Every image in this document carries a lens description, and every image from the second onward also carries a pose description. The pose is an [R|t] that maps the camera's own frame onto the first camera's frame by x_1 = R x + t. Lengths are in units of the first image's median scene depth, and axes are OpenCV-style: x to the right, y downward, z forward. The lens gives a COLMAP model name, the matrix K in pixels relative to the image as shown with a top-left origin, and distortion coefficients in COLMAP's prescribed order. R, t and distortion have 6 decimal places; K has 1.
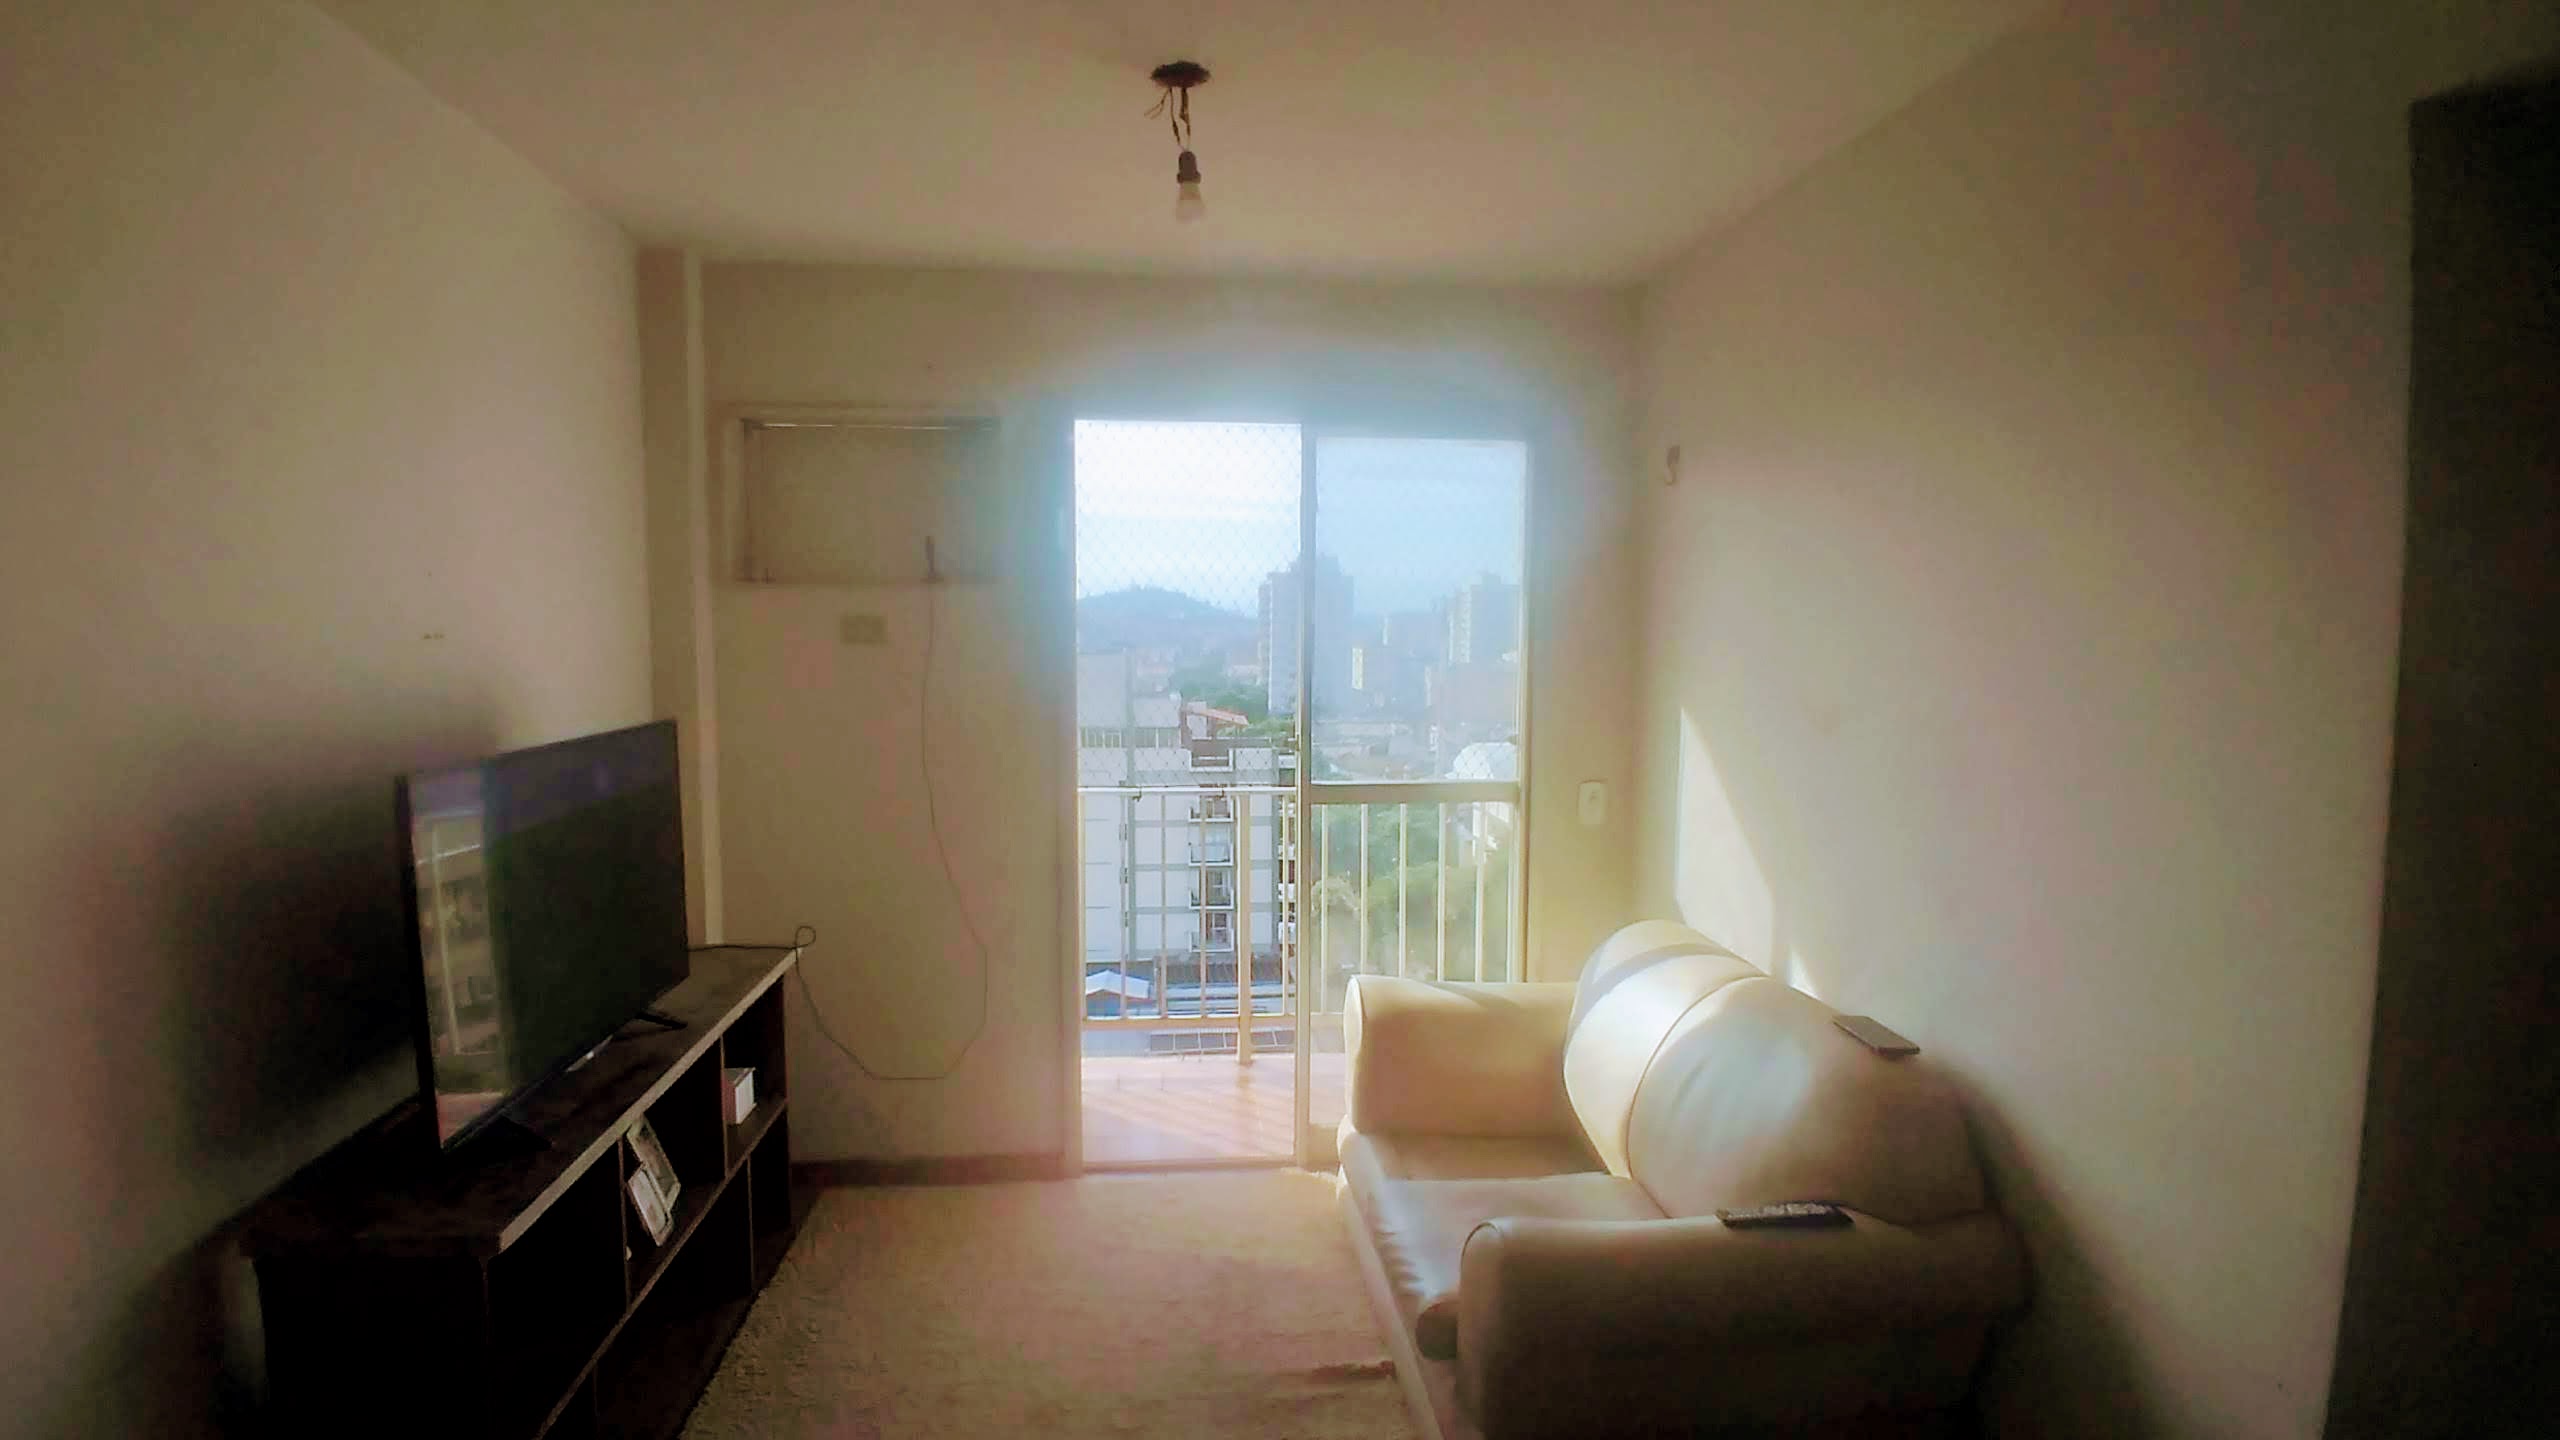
lens RADIAL K [[1312.8, 0, 1282.2], [0, 1312.8, 716.4], [0, 0, 1]] dist [-0.000607, -0.000451]
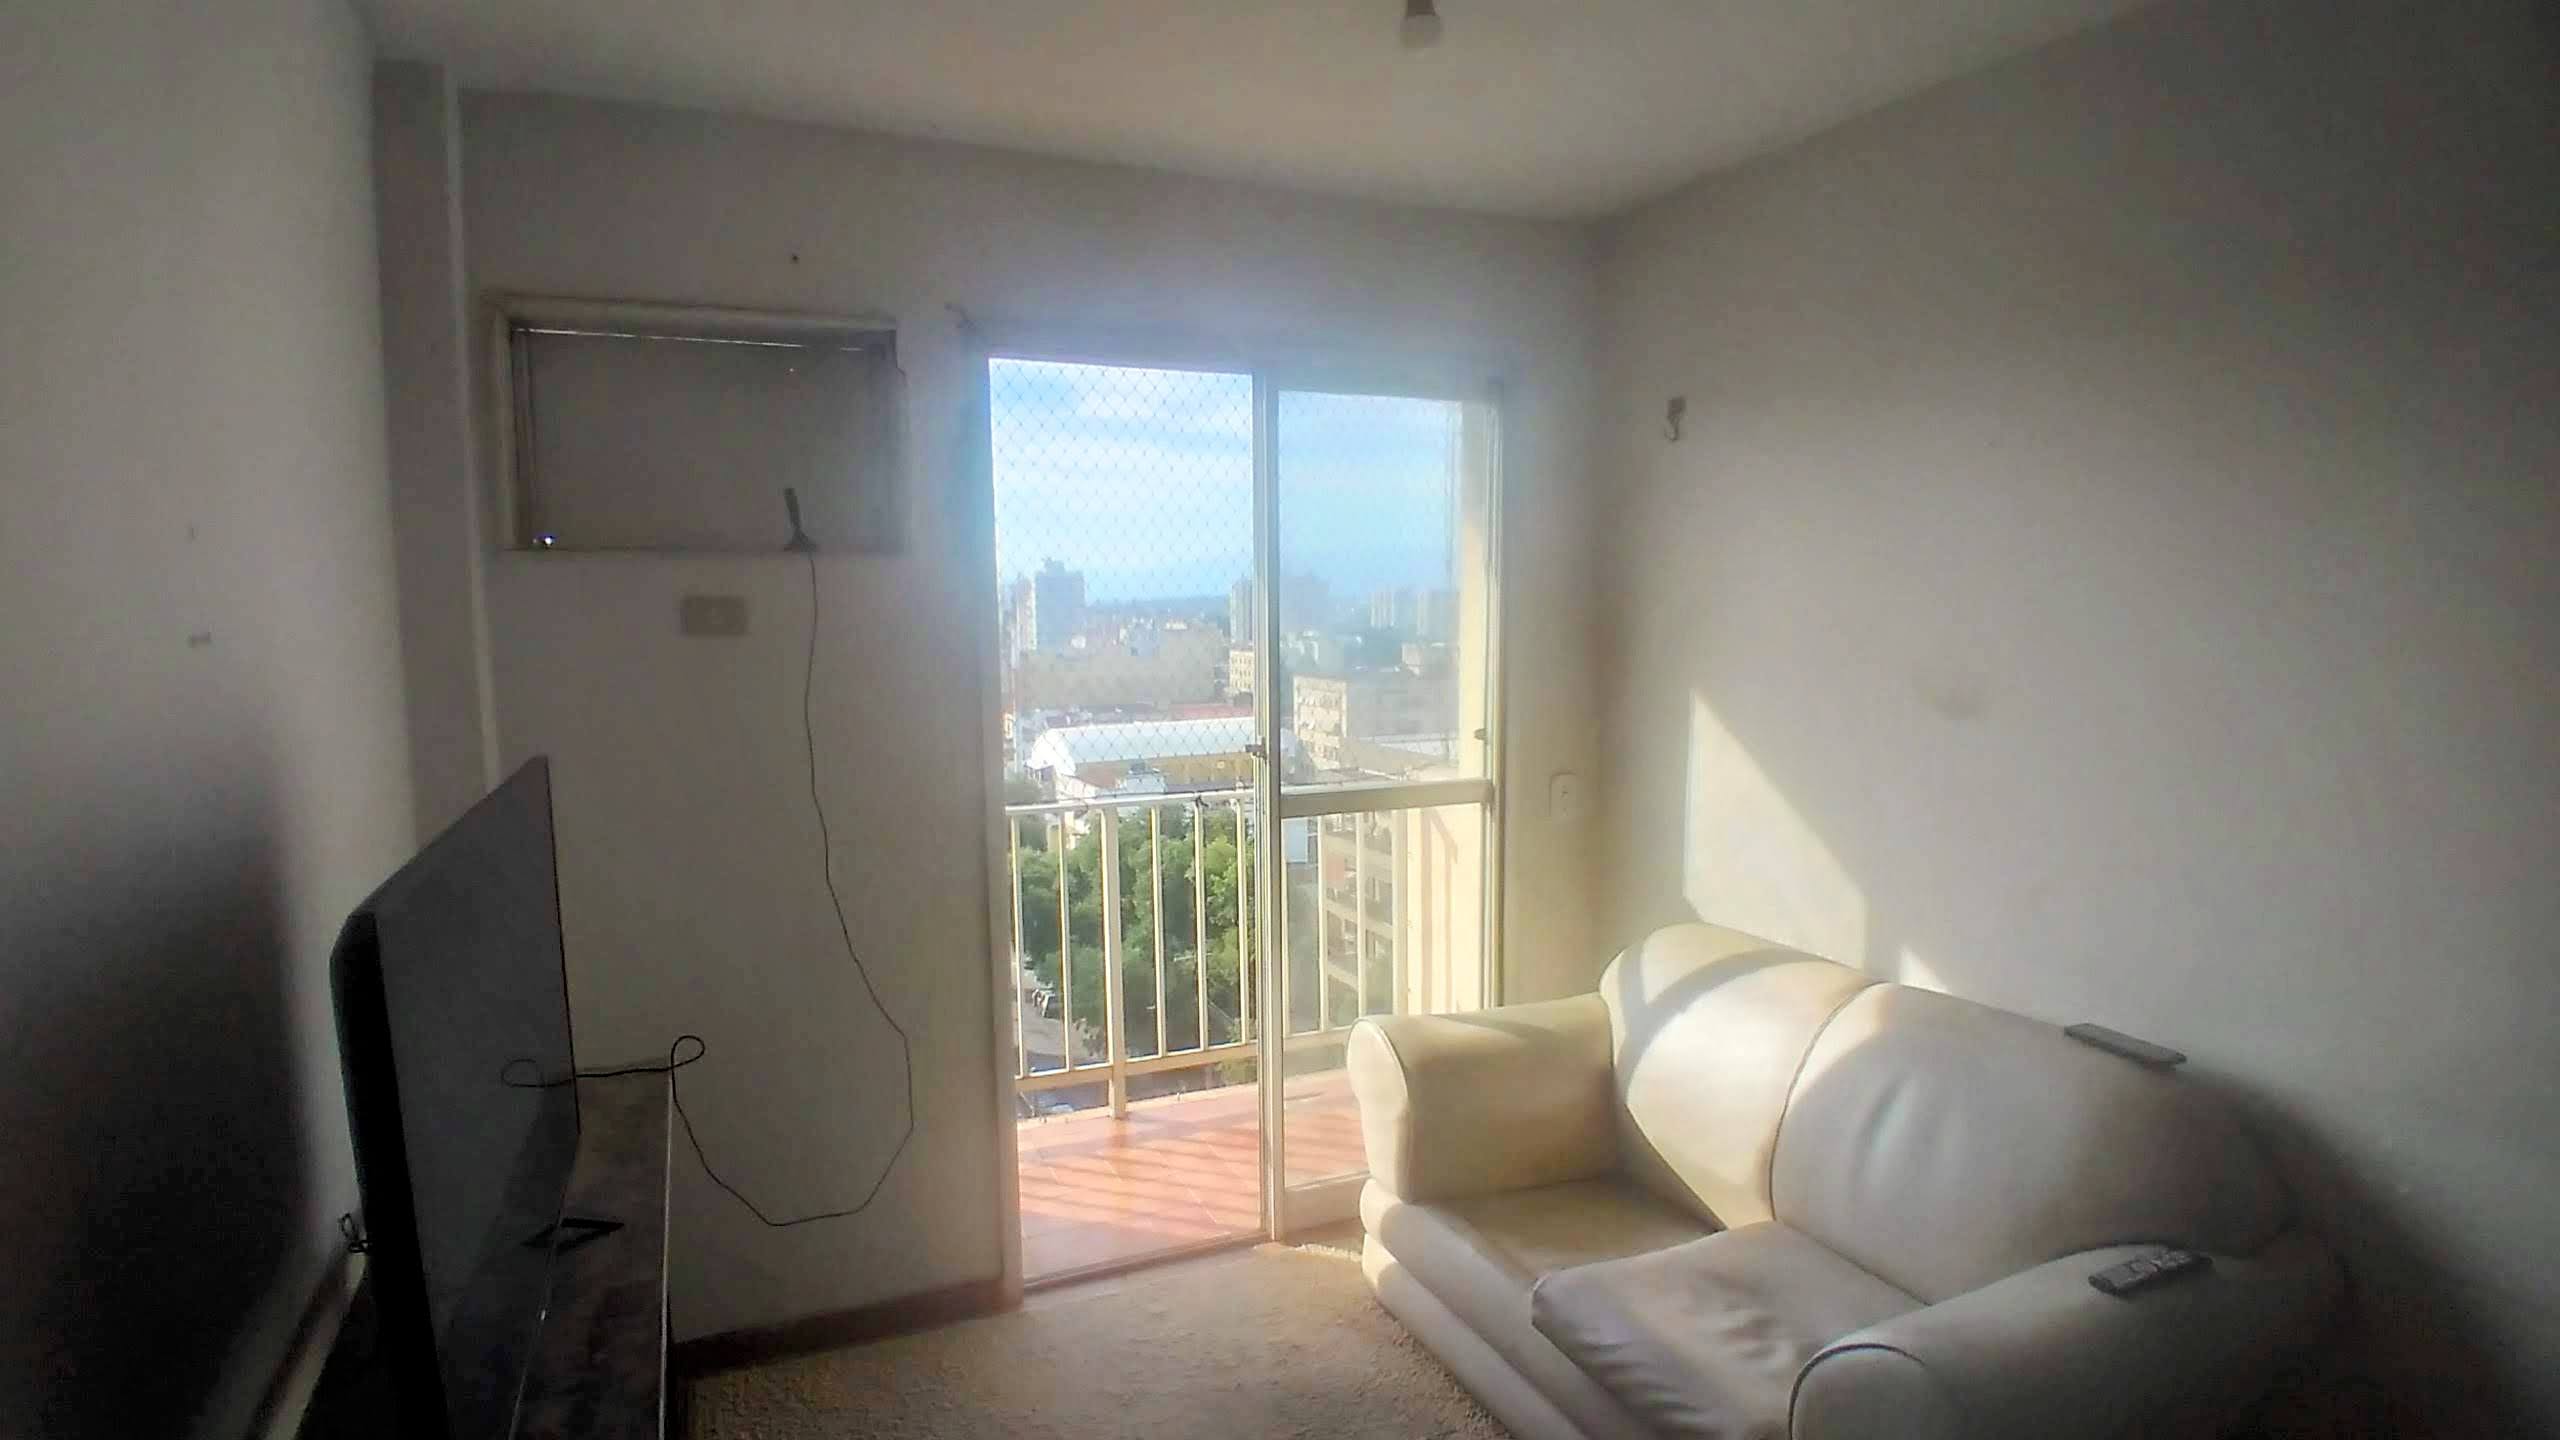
lens RADIAL K [[1281.6, 0, 1244.2], [0, 1281.6, 736.7], [0, 0, 1]] dist [0.001246, -0.042517]
pose [[0.950884, -0.040745, 0.306855, -0.283251], [0.032239, 0.998944, 0.032739, -0.014713], [-0.307865, -0.021238, 0.951193, 0.253145]]
